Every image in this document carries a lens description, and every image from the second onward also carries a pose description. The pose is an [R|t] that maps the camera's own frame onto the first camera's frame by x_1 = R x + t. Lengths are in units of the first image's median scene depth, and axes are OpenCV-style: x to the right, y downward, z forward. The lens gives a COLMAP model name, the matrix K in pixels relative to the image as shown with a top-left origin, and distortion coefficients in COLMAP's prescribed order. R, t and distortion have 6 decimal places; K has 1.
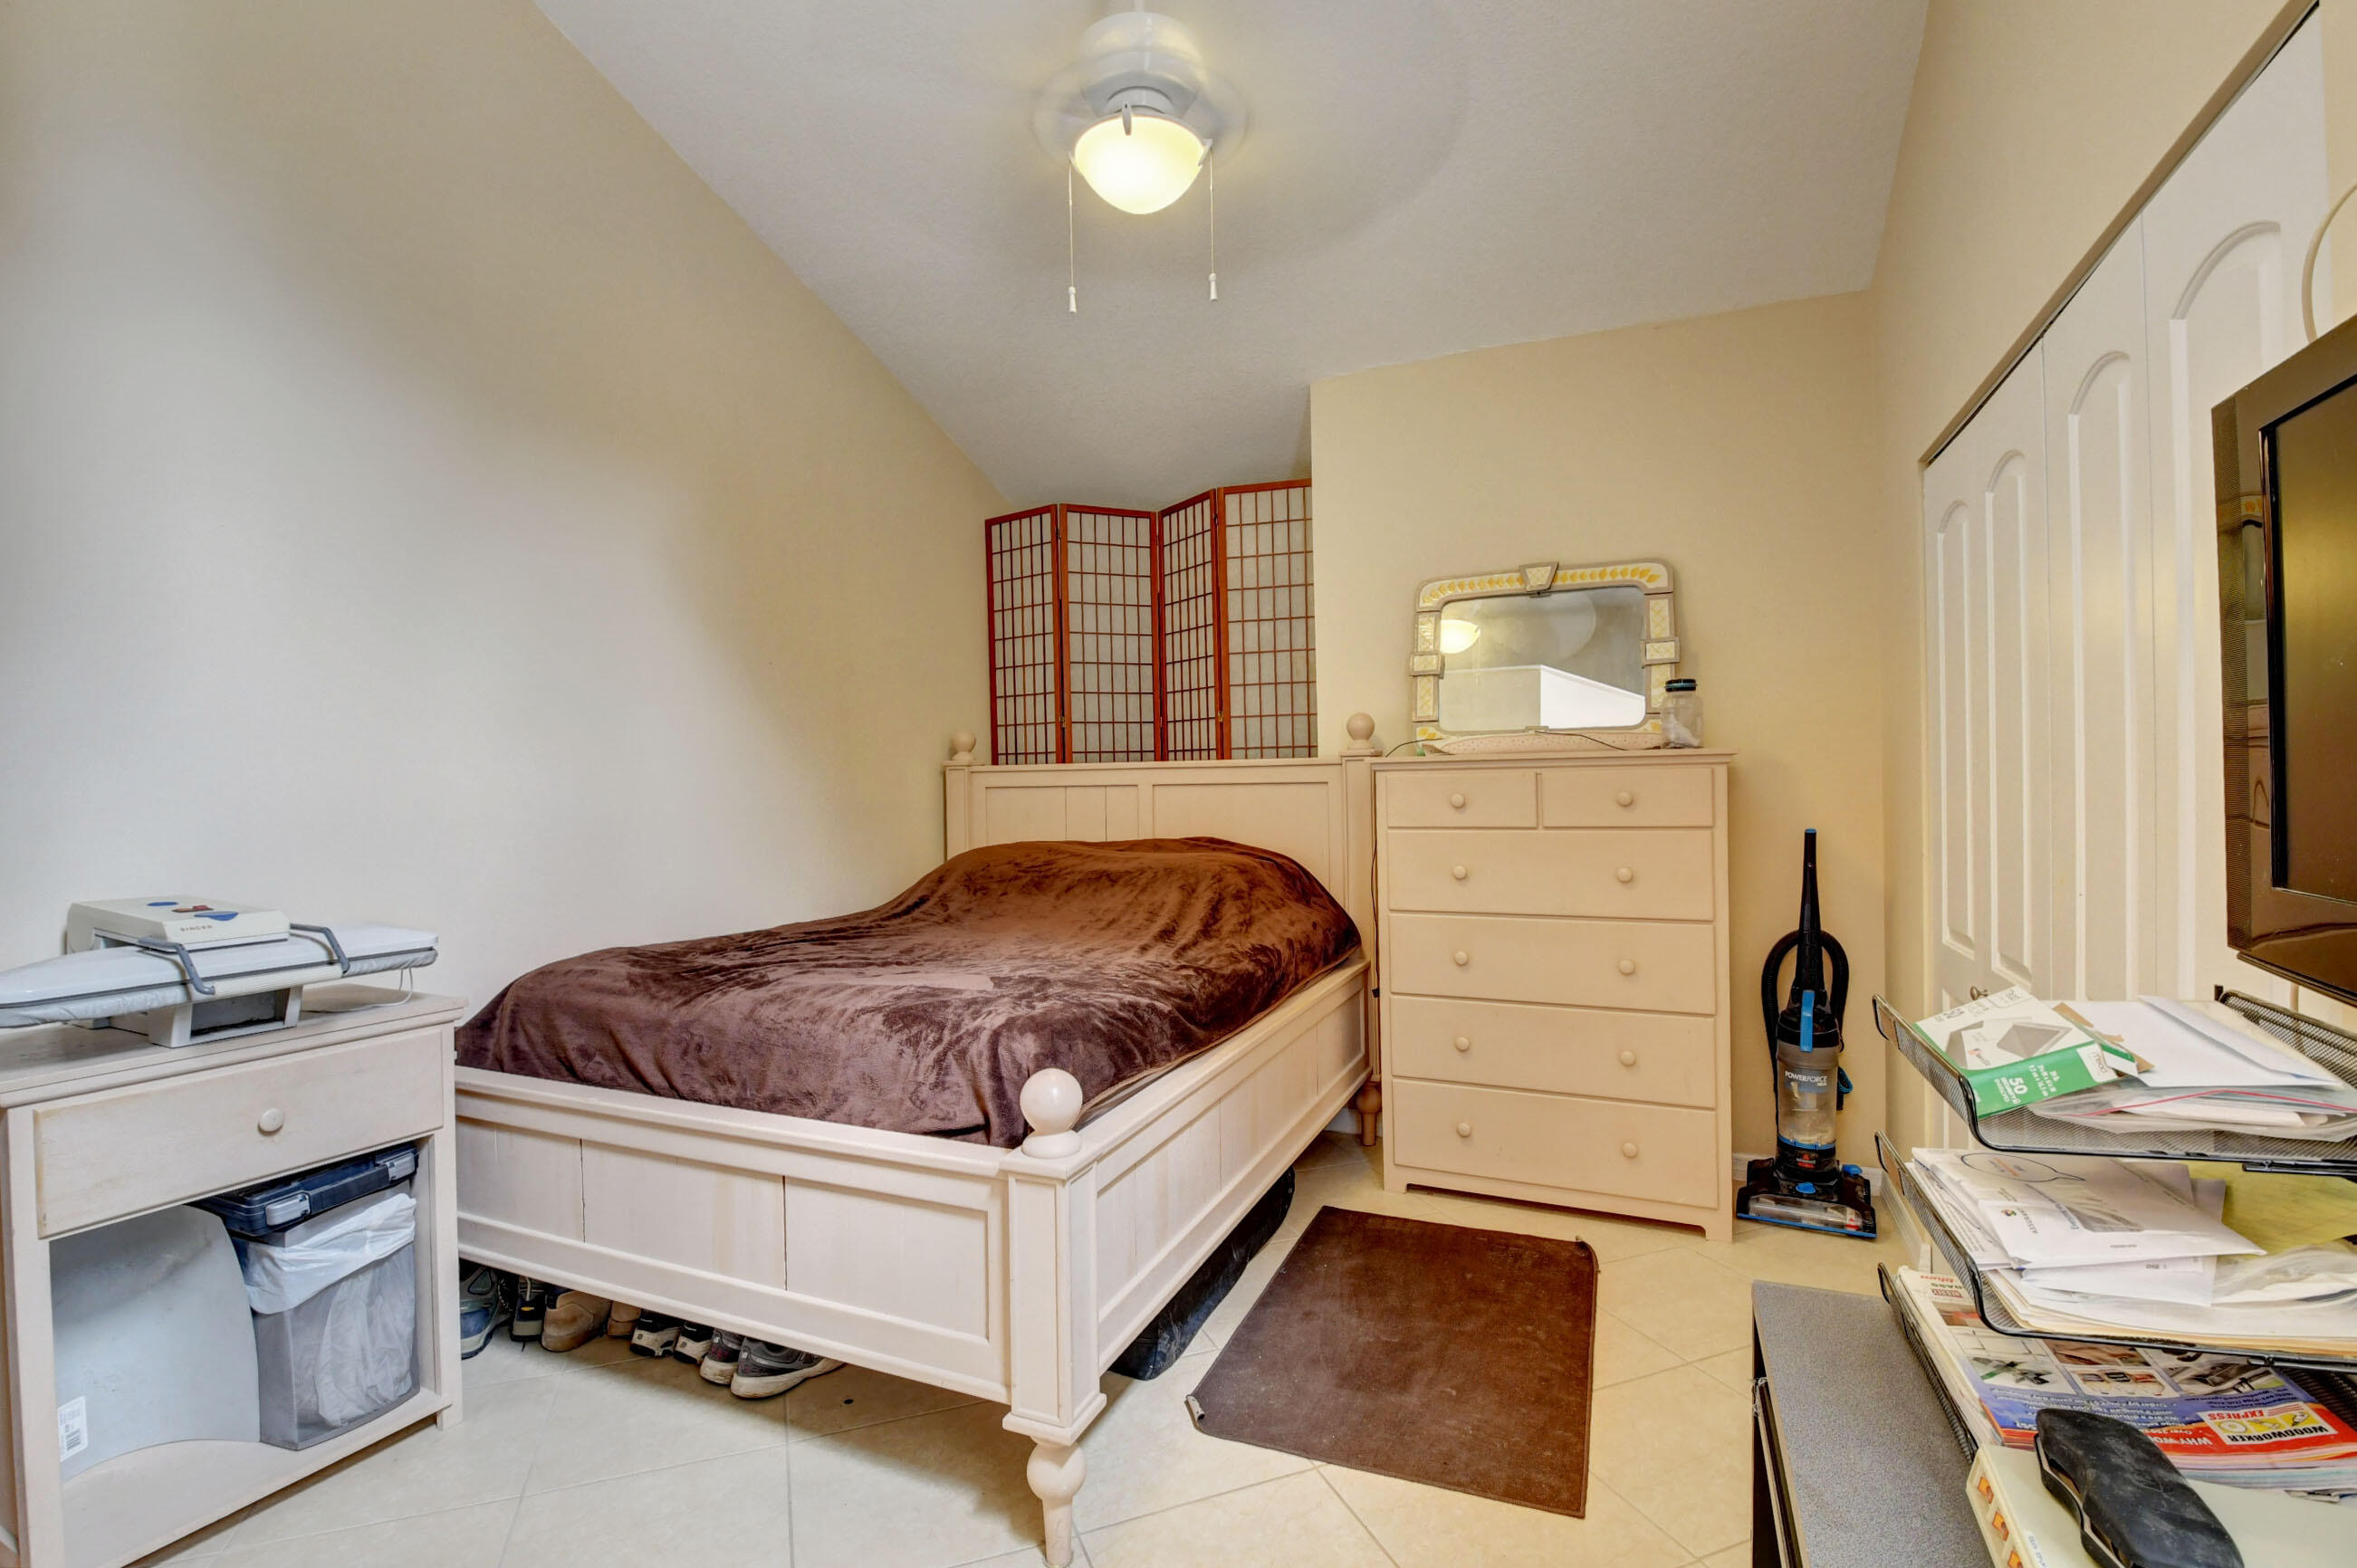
lens RADIAL K [[1044.5, 0, 1177.6], [0, 1044.5, 784.9], [0, 0, 1]] dist [-0.010141, -0.008000]
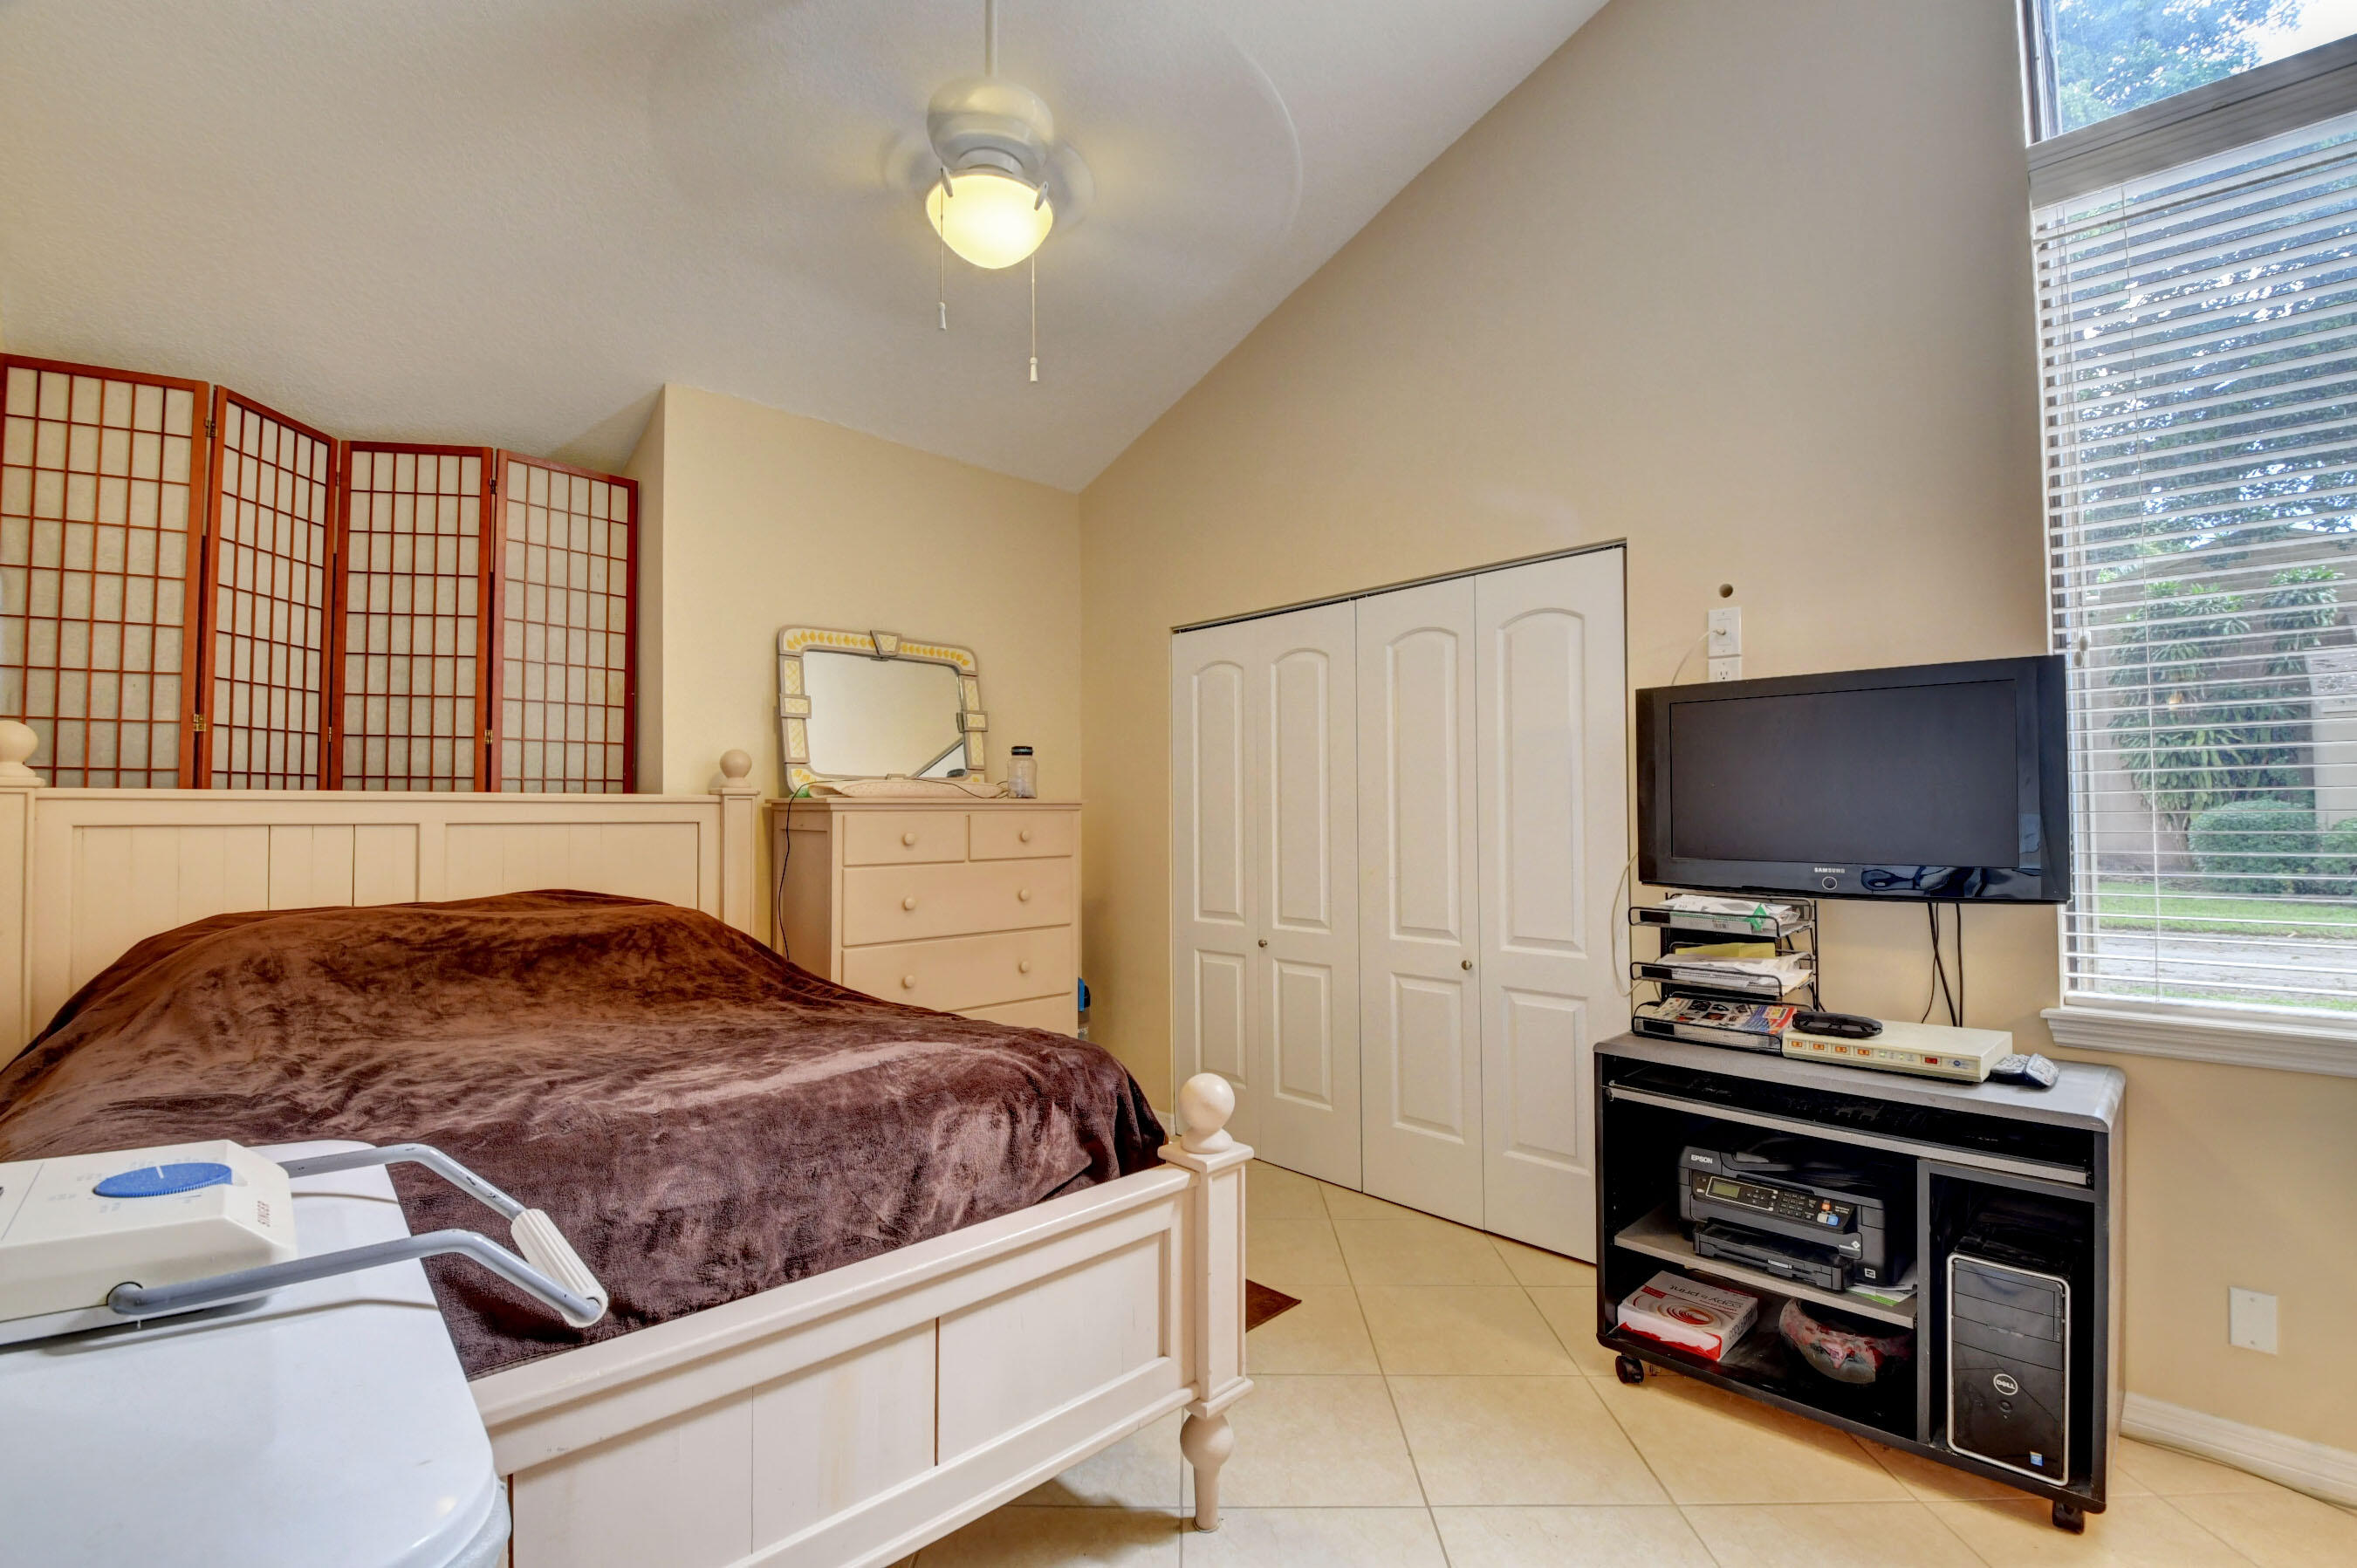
lens RADIAL K [[1044.5, 0, 1142.2], [0, 1044.5, 784.9], [0, 0, 1]] dist [-0.010141, -0.008000]
pose [[0.397412, 0.042318, 0.916664, -0.499781], [-0.001075, 0.998957, -0.045651, 0.005054], [-0.917640, 0.017157, 0.397043, 0.256056]]
